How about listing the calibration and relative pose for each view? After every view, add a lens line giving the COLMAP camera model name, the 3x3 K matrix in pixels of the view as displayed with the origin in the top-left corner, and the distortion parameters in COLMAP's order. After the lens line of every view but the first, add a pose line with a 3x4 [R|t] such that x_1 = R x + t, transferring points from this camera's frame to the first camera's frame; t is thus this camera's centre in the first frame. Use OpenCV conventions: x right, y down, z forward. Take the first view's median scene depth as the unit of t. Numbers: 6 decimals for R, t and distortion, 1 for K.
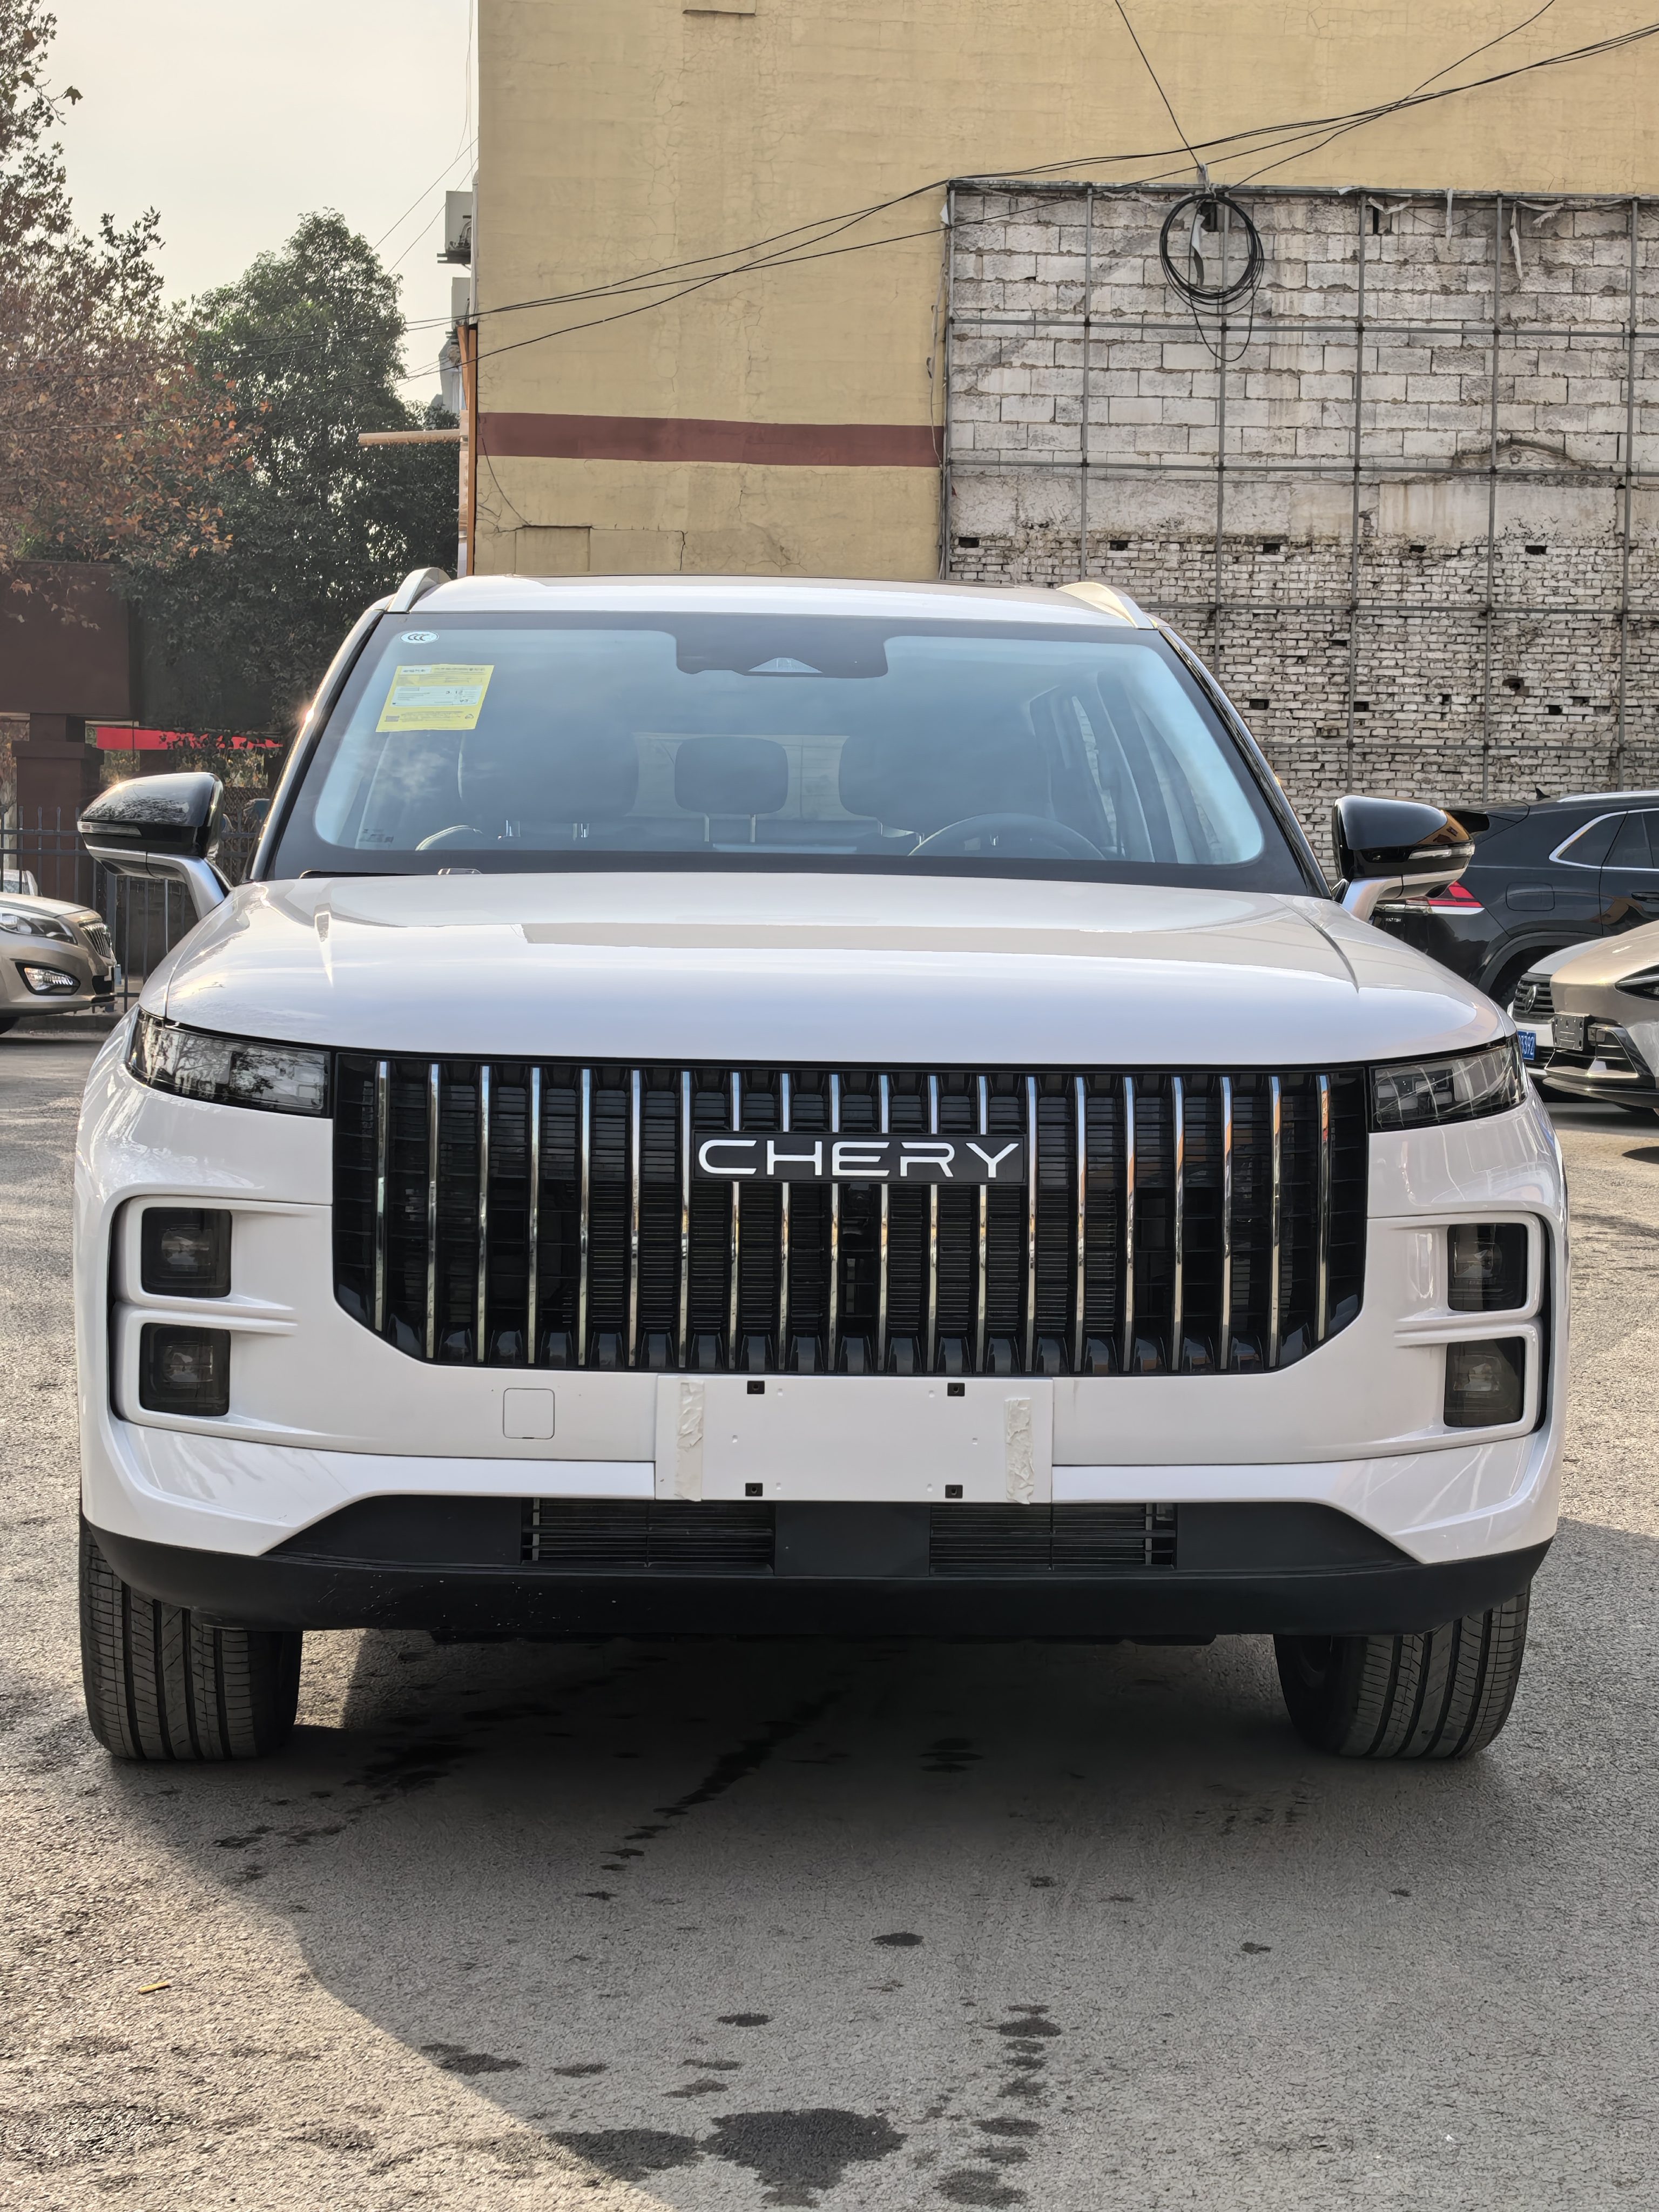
lens RADIAL K [[4162.0, 0, 850.4], [0, 4162.0, 1104.7], [0, 0, 1]] dist [0.191673, 0.000000]
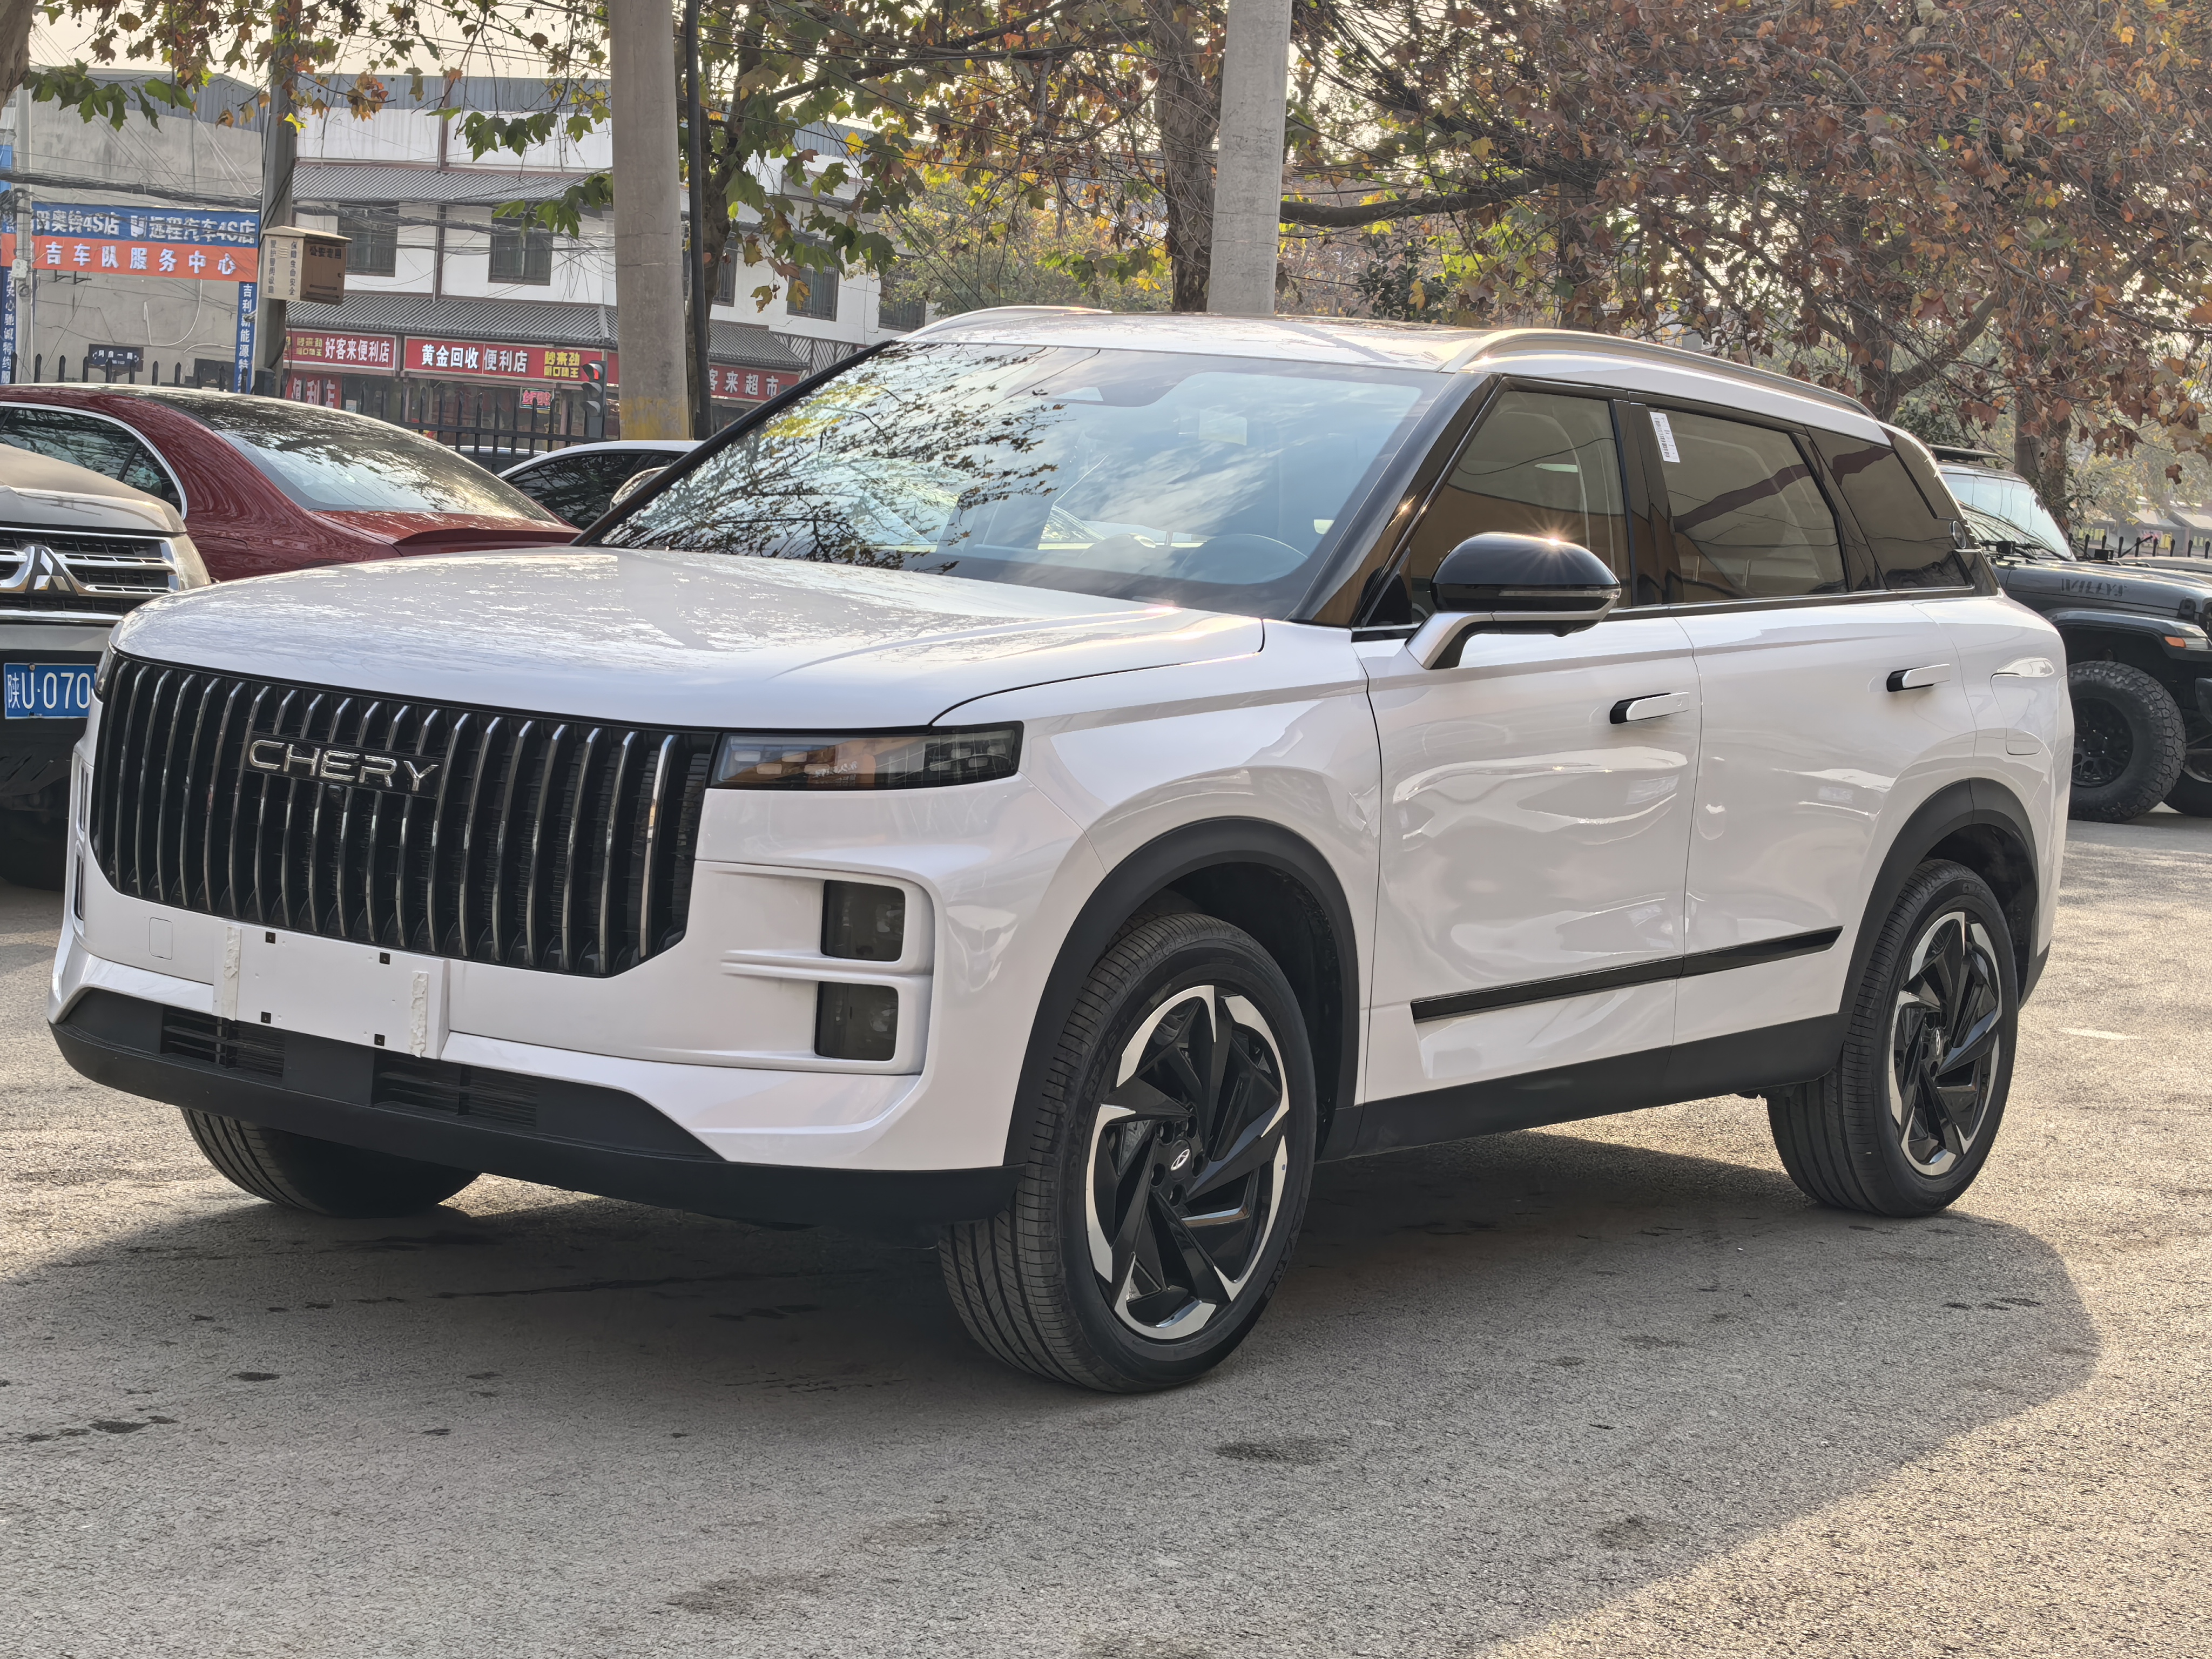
lens RADIAL K [[4162.0, 0, 1112.8], [0, 4162.0, 830.3], [0, 0, 1]] dist [0.191673, 0.000000]
pose [[0.762929, 0.098185, -0.638983, 0.966436], [-0.098089, 0.994537, 0.035703, -0.034626], [0.638997, 0.035438, 0.768392, 0.175324]]
